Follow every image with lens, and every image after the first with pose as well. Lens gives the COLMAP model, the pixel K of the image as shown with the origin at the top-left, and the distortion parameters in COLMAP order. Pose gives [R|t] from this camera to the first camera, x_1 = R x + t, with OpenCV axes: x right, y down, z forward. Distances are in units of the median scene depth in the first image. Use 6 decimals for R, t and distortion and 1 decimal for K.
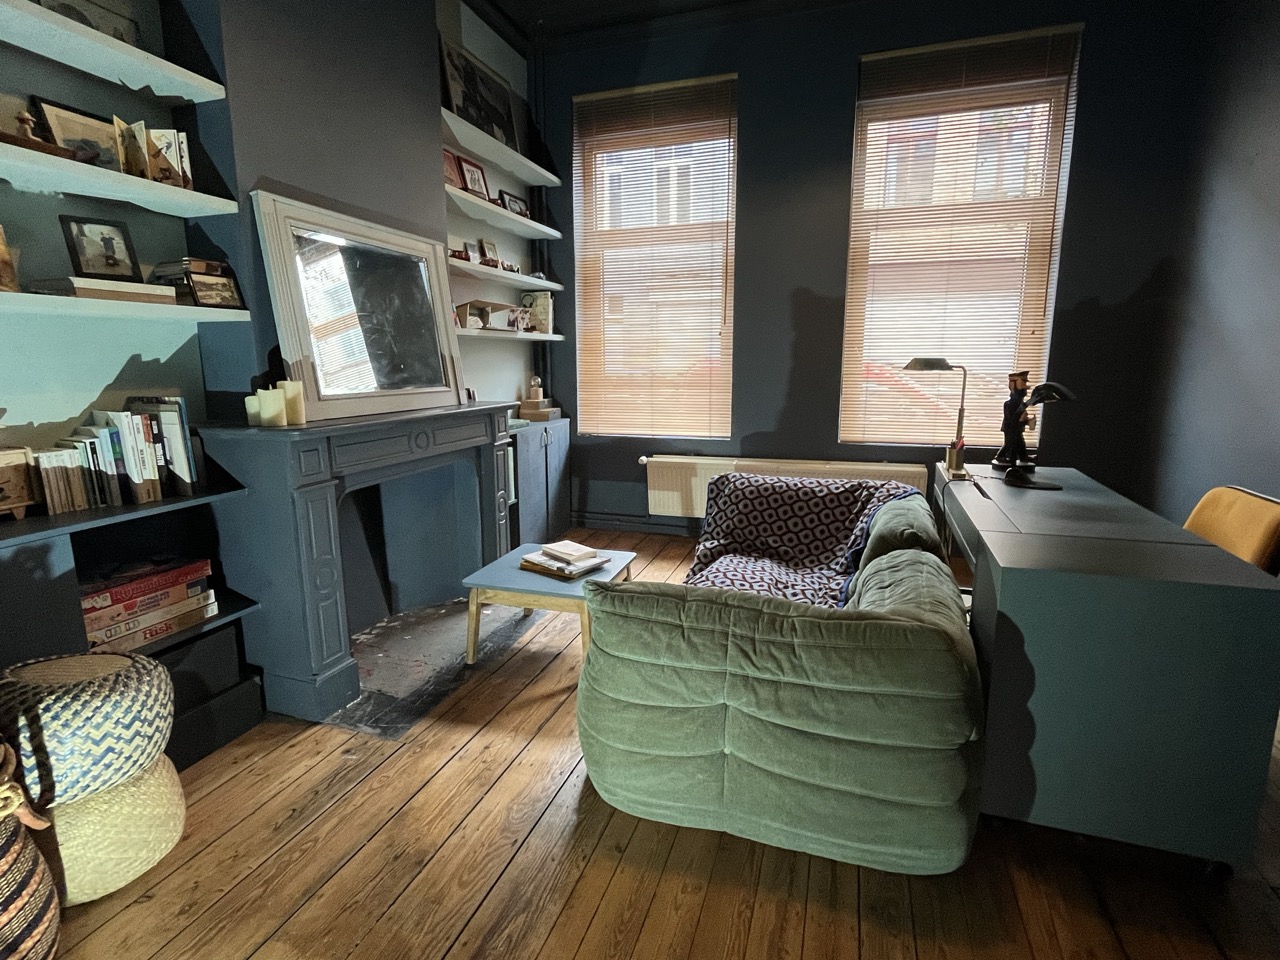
lens RADIAL K [[639.6, 0, 637.4], [0, 639.6, 479.5], [0, 0, 1]] dist [-0.000926, -0.001579]
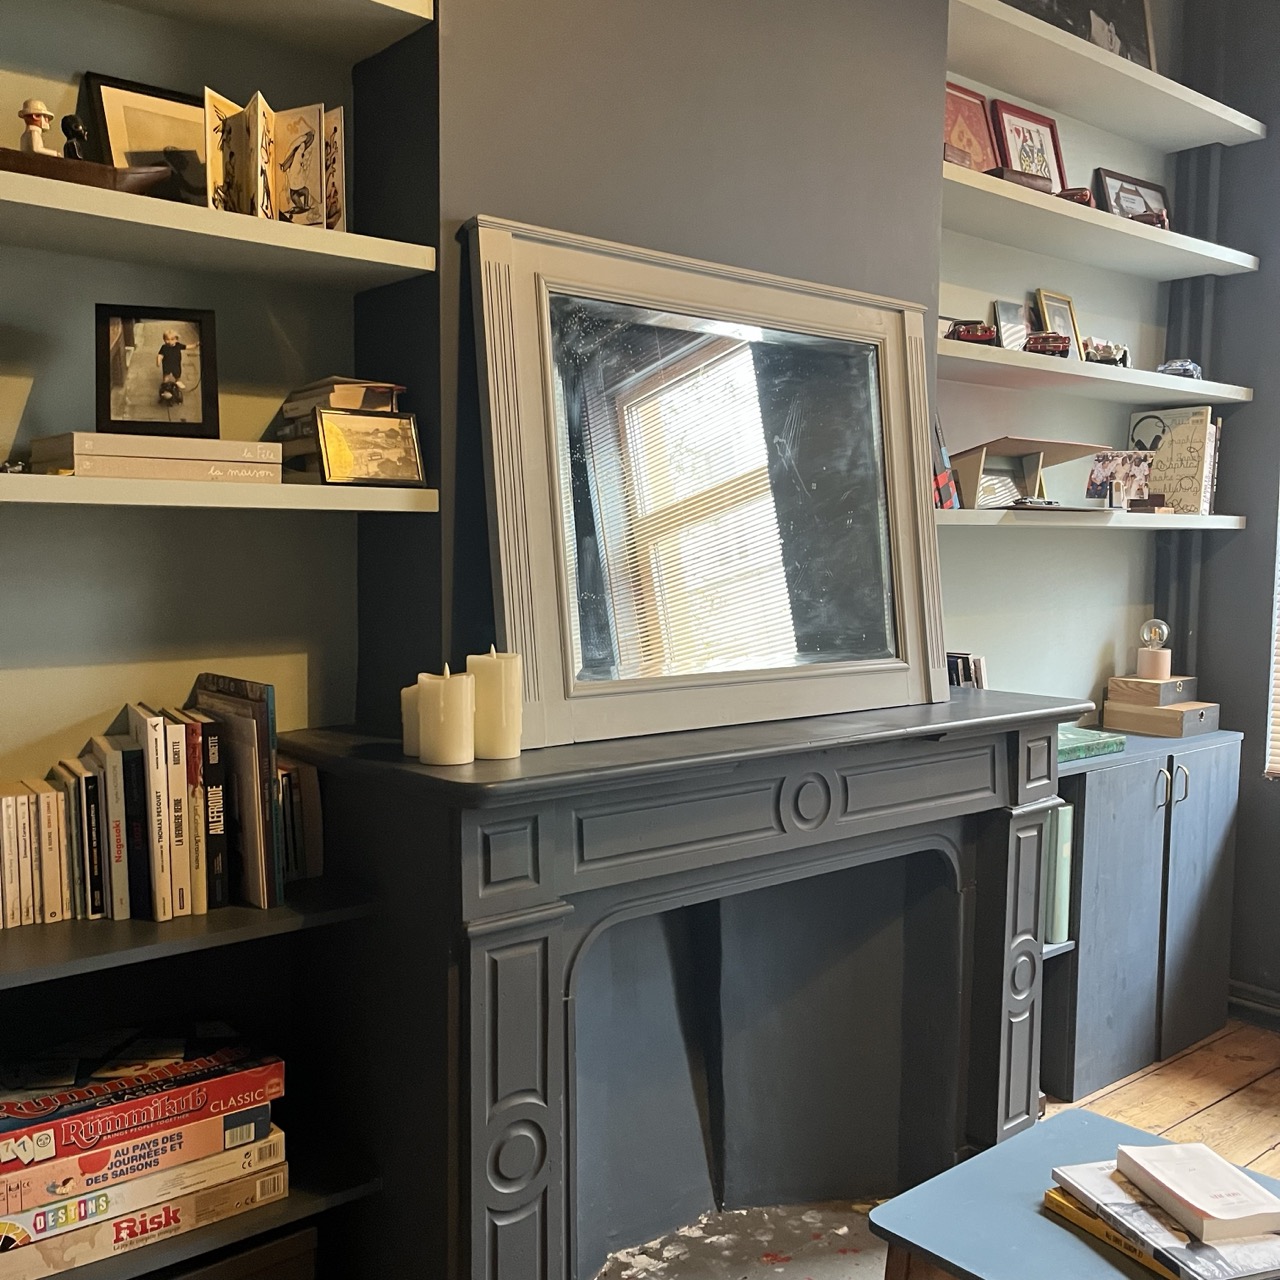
lens RADIAL K [[1298.6, 0, 636.3], [0, 1298.6, 648.3], [0, 0, 1]] dist [0.027287, 0.000000]
pose [[0.851573, 0.053414, -0.521507, -0.016196], [-0.106803, 0.991609, -0.072837, -0.069366], [0.513240, 0.117725, 0.850132, 0.214552]]
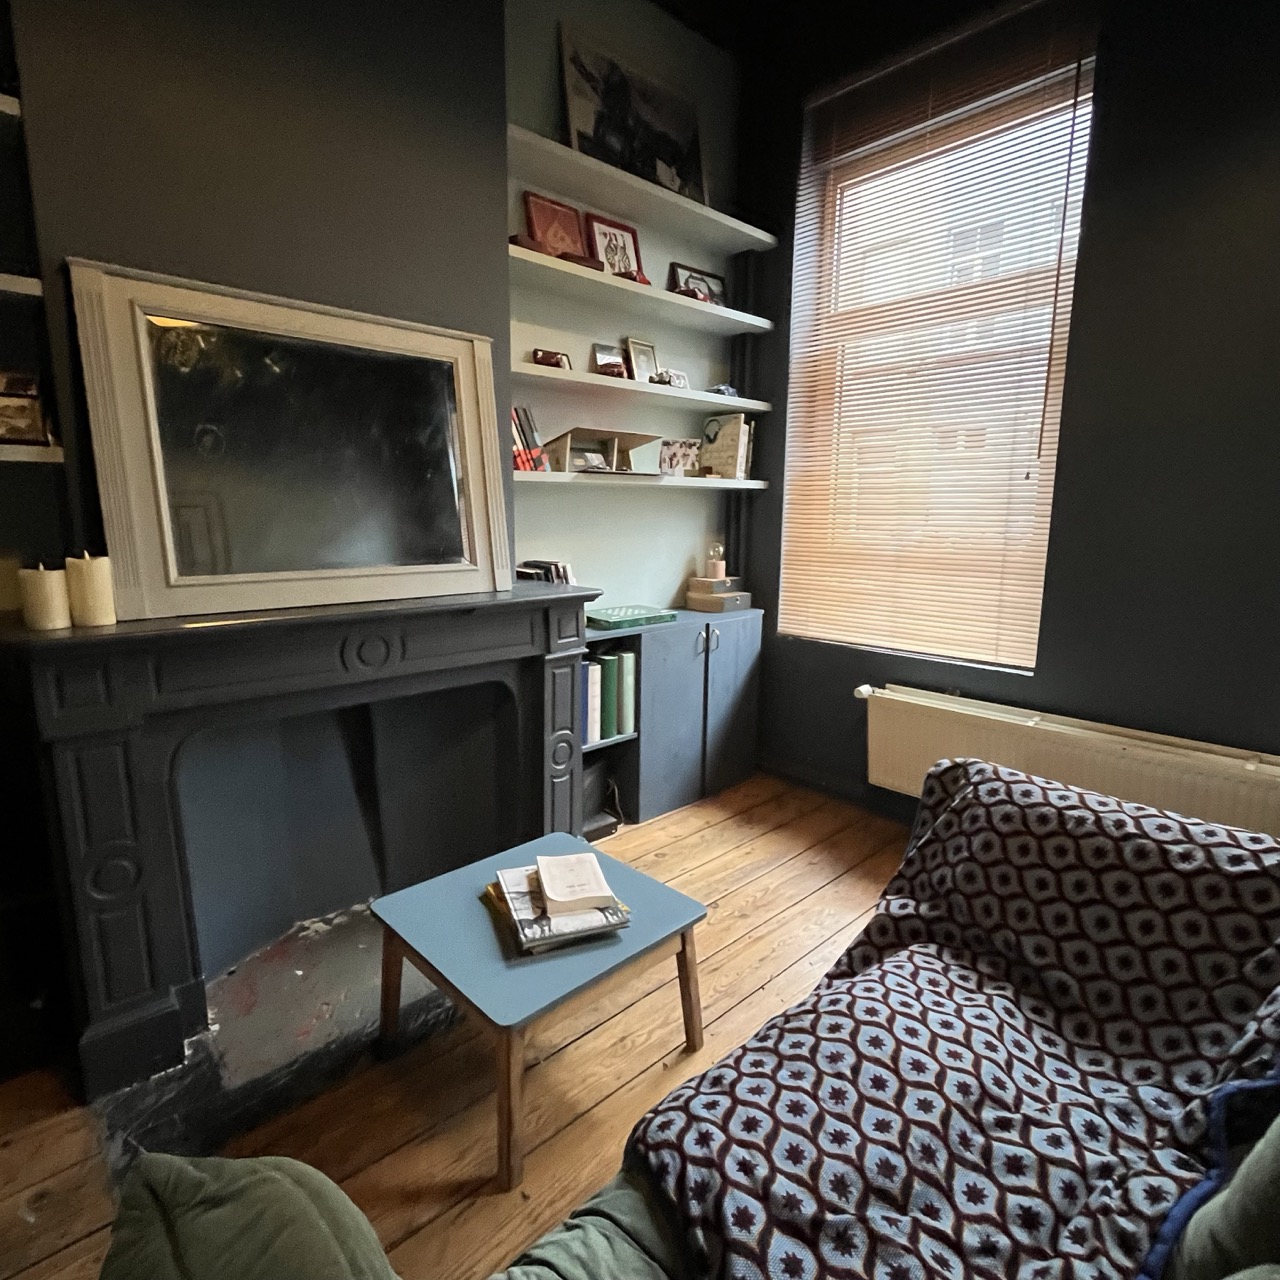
lens RADIAL K [[726.4, 0, 638.3], [0, 726.4, 636.9], [0, 0, 1]] dist [-0.003419, -0.000876]
pose [[0.877968, 0.093880, -0.469423, 0.178208], [-0.098660, 0.995016, 0.014469, -0.091233], [0.468442, 0.033610, 0.882855, 0.409522]]
